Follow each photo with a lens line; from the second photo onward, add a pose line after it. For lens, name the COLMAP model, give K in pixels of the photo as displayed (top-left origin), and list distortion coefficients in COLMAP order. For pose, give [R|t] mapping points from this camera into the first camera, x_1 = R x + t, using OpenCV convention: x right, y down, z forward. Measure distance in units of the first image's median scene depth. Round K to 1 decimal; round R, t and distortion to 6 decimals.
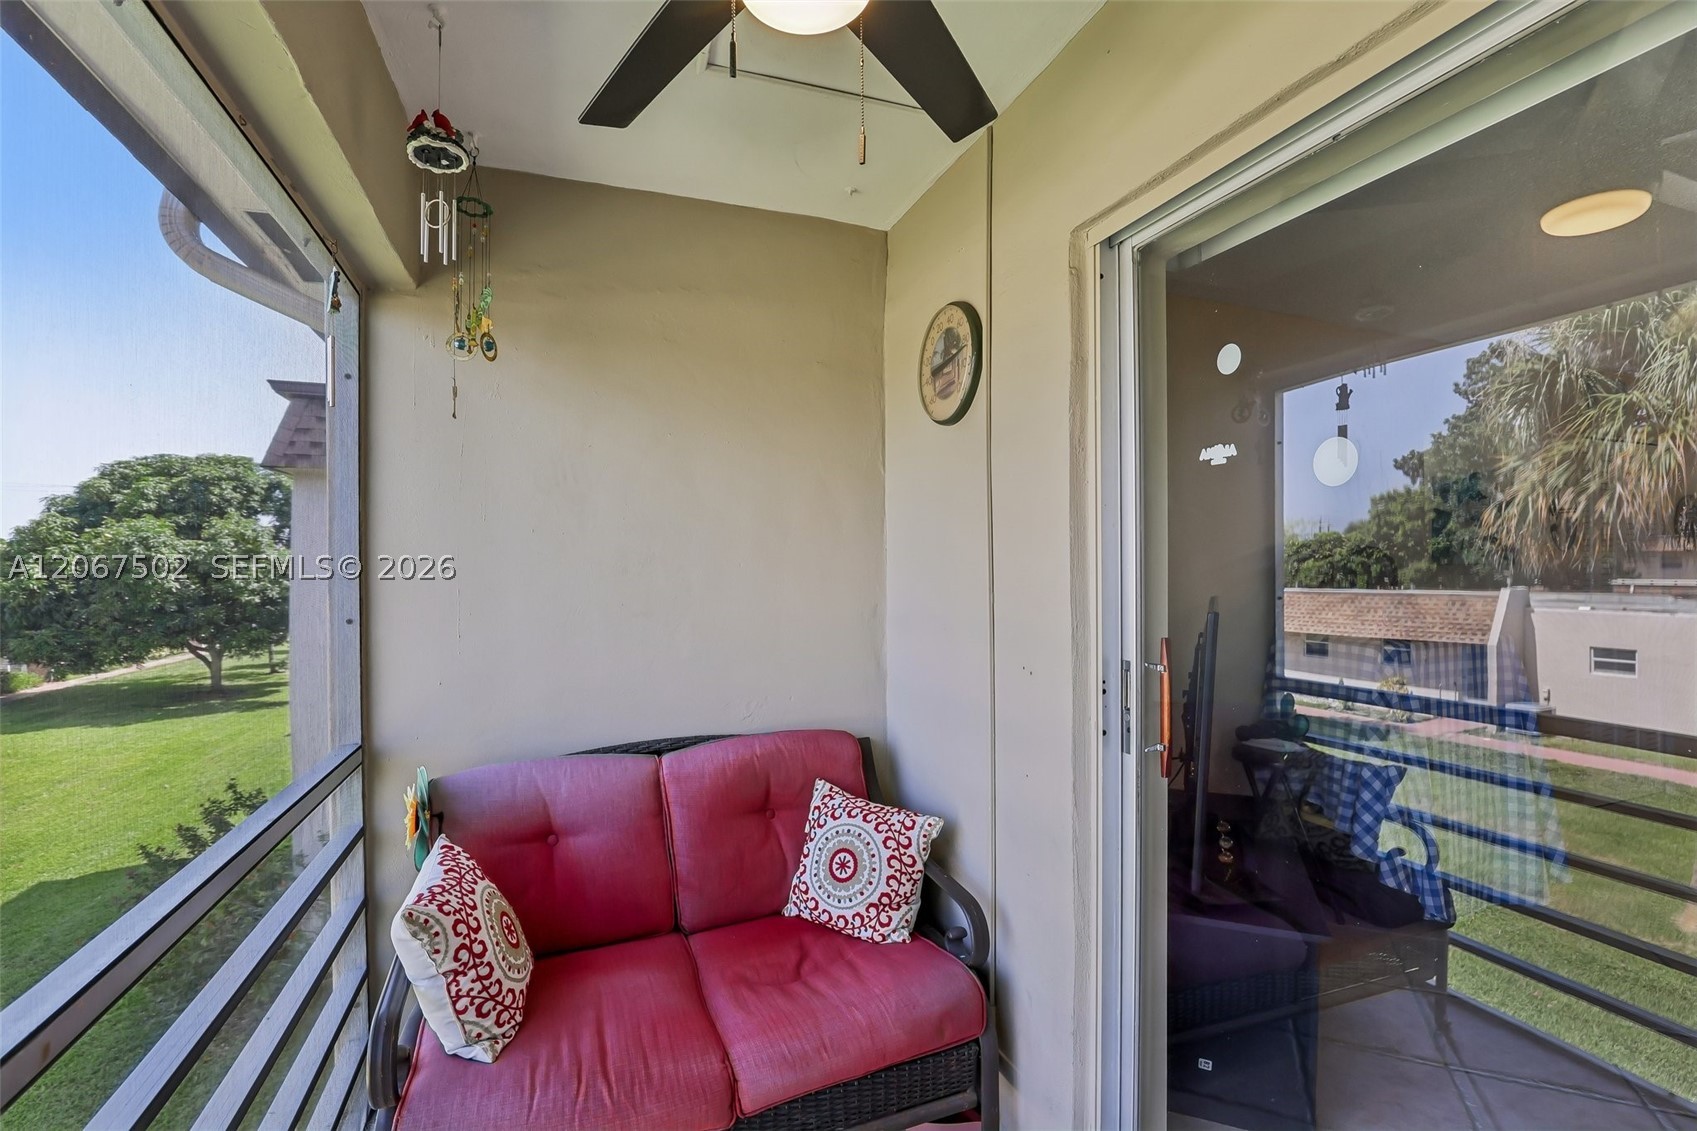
lens RADIAL K [[779.1, 0, 858.1], [0, 779.1, 567.2], [0, 0, 1]] dist [-0.037274, 0.007595]
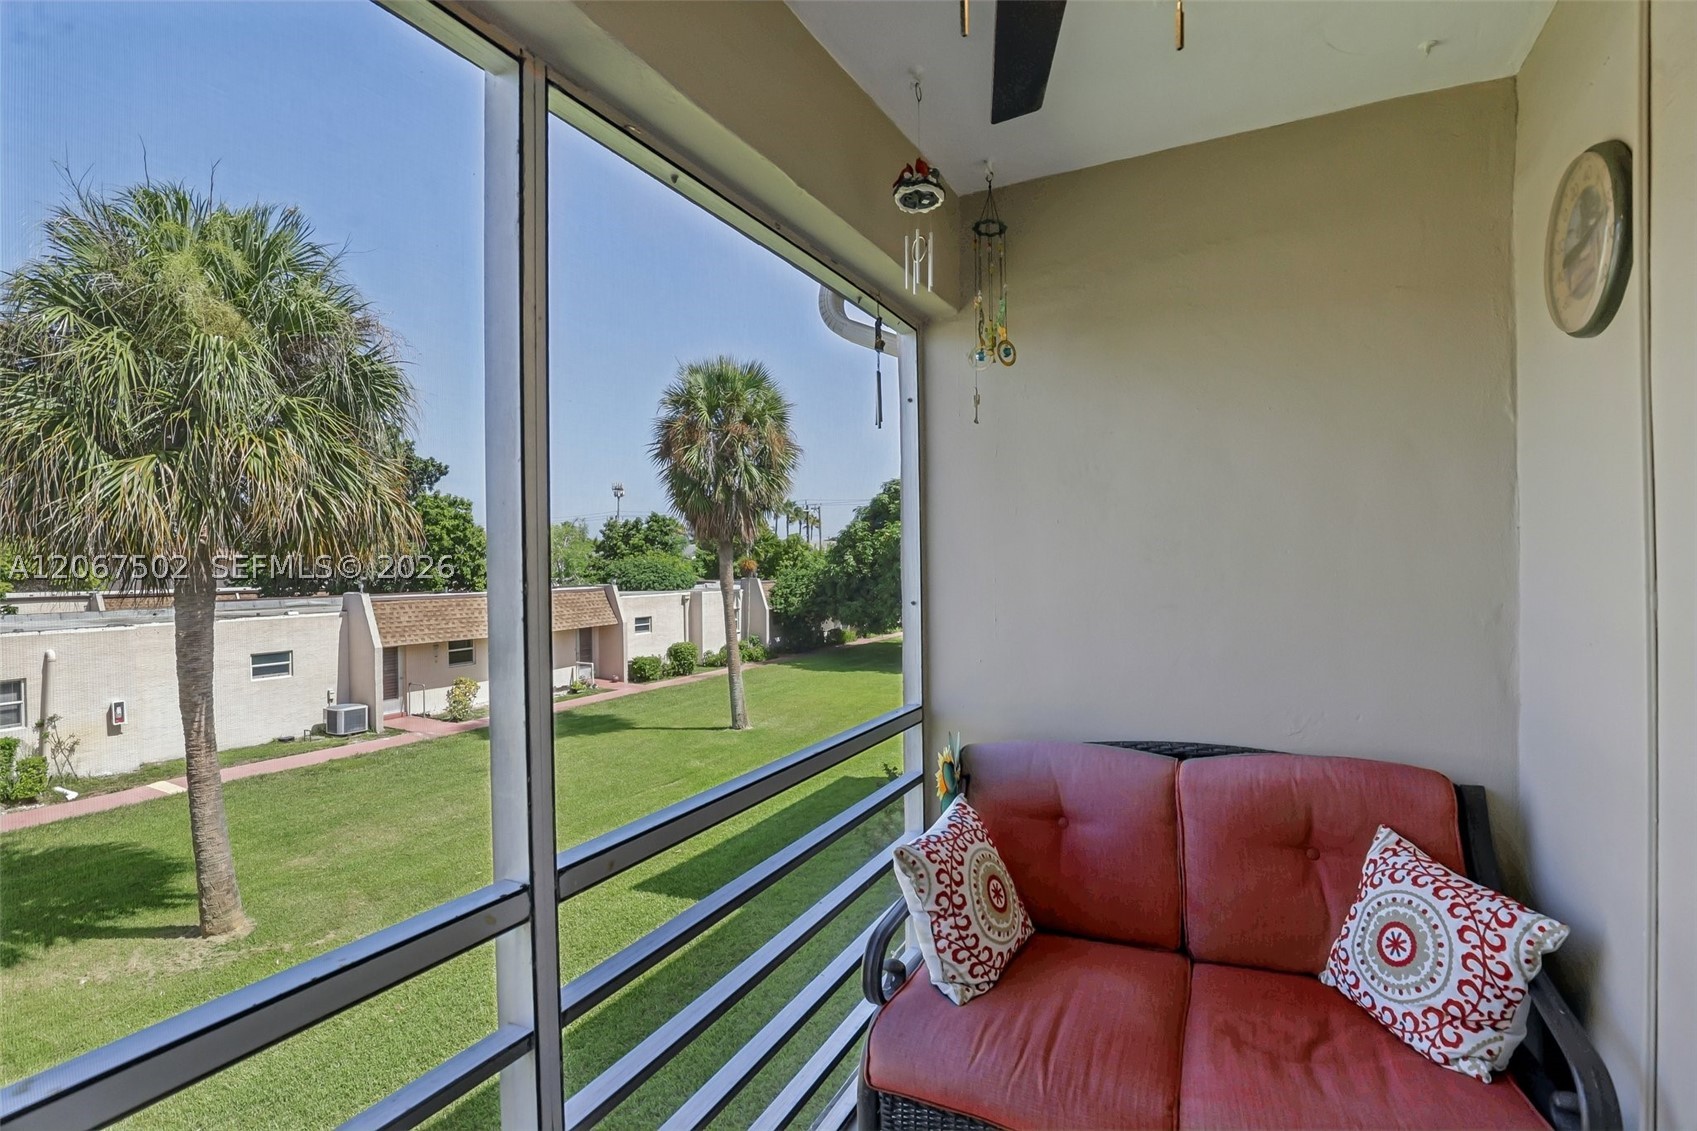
lens RADIAL K [[779.1, 0, 852.2], [0, 779.1, 567.6], [0, 0, 1]] dist [-0.037274, 0.007595]
pose [[0.667775, 0.001885, -0.744361, 0.181490], [0.011384, 0.999854, 0.012745, -0.001994], [0.744276, -0.016984, 0.667656, 0.108018]]
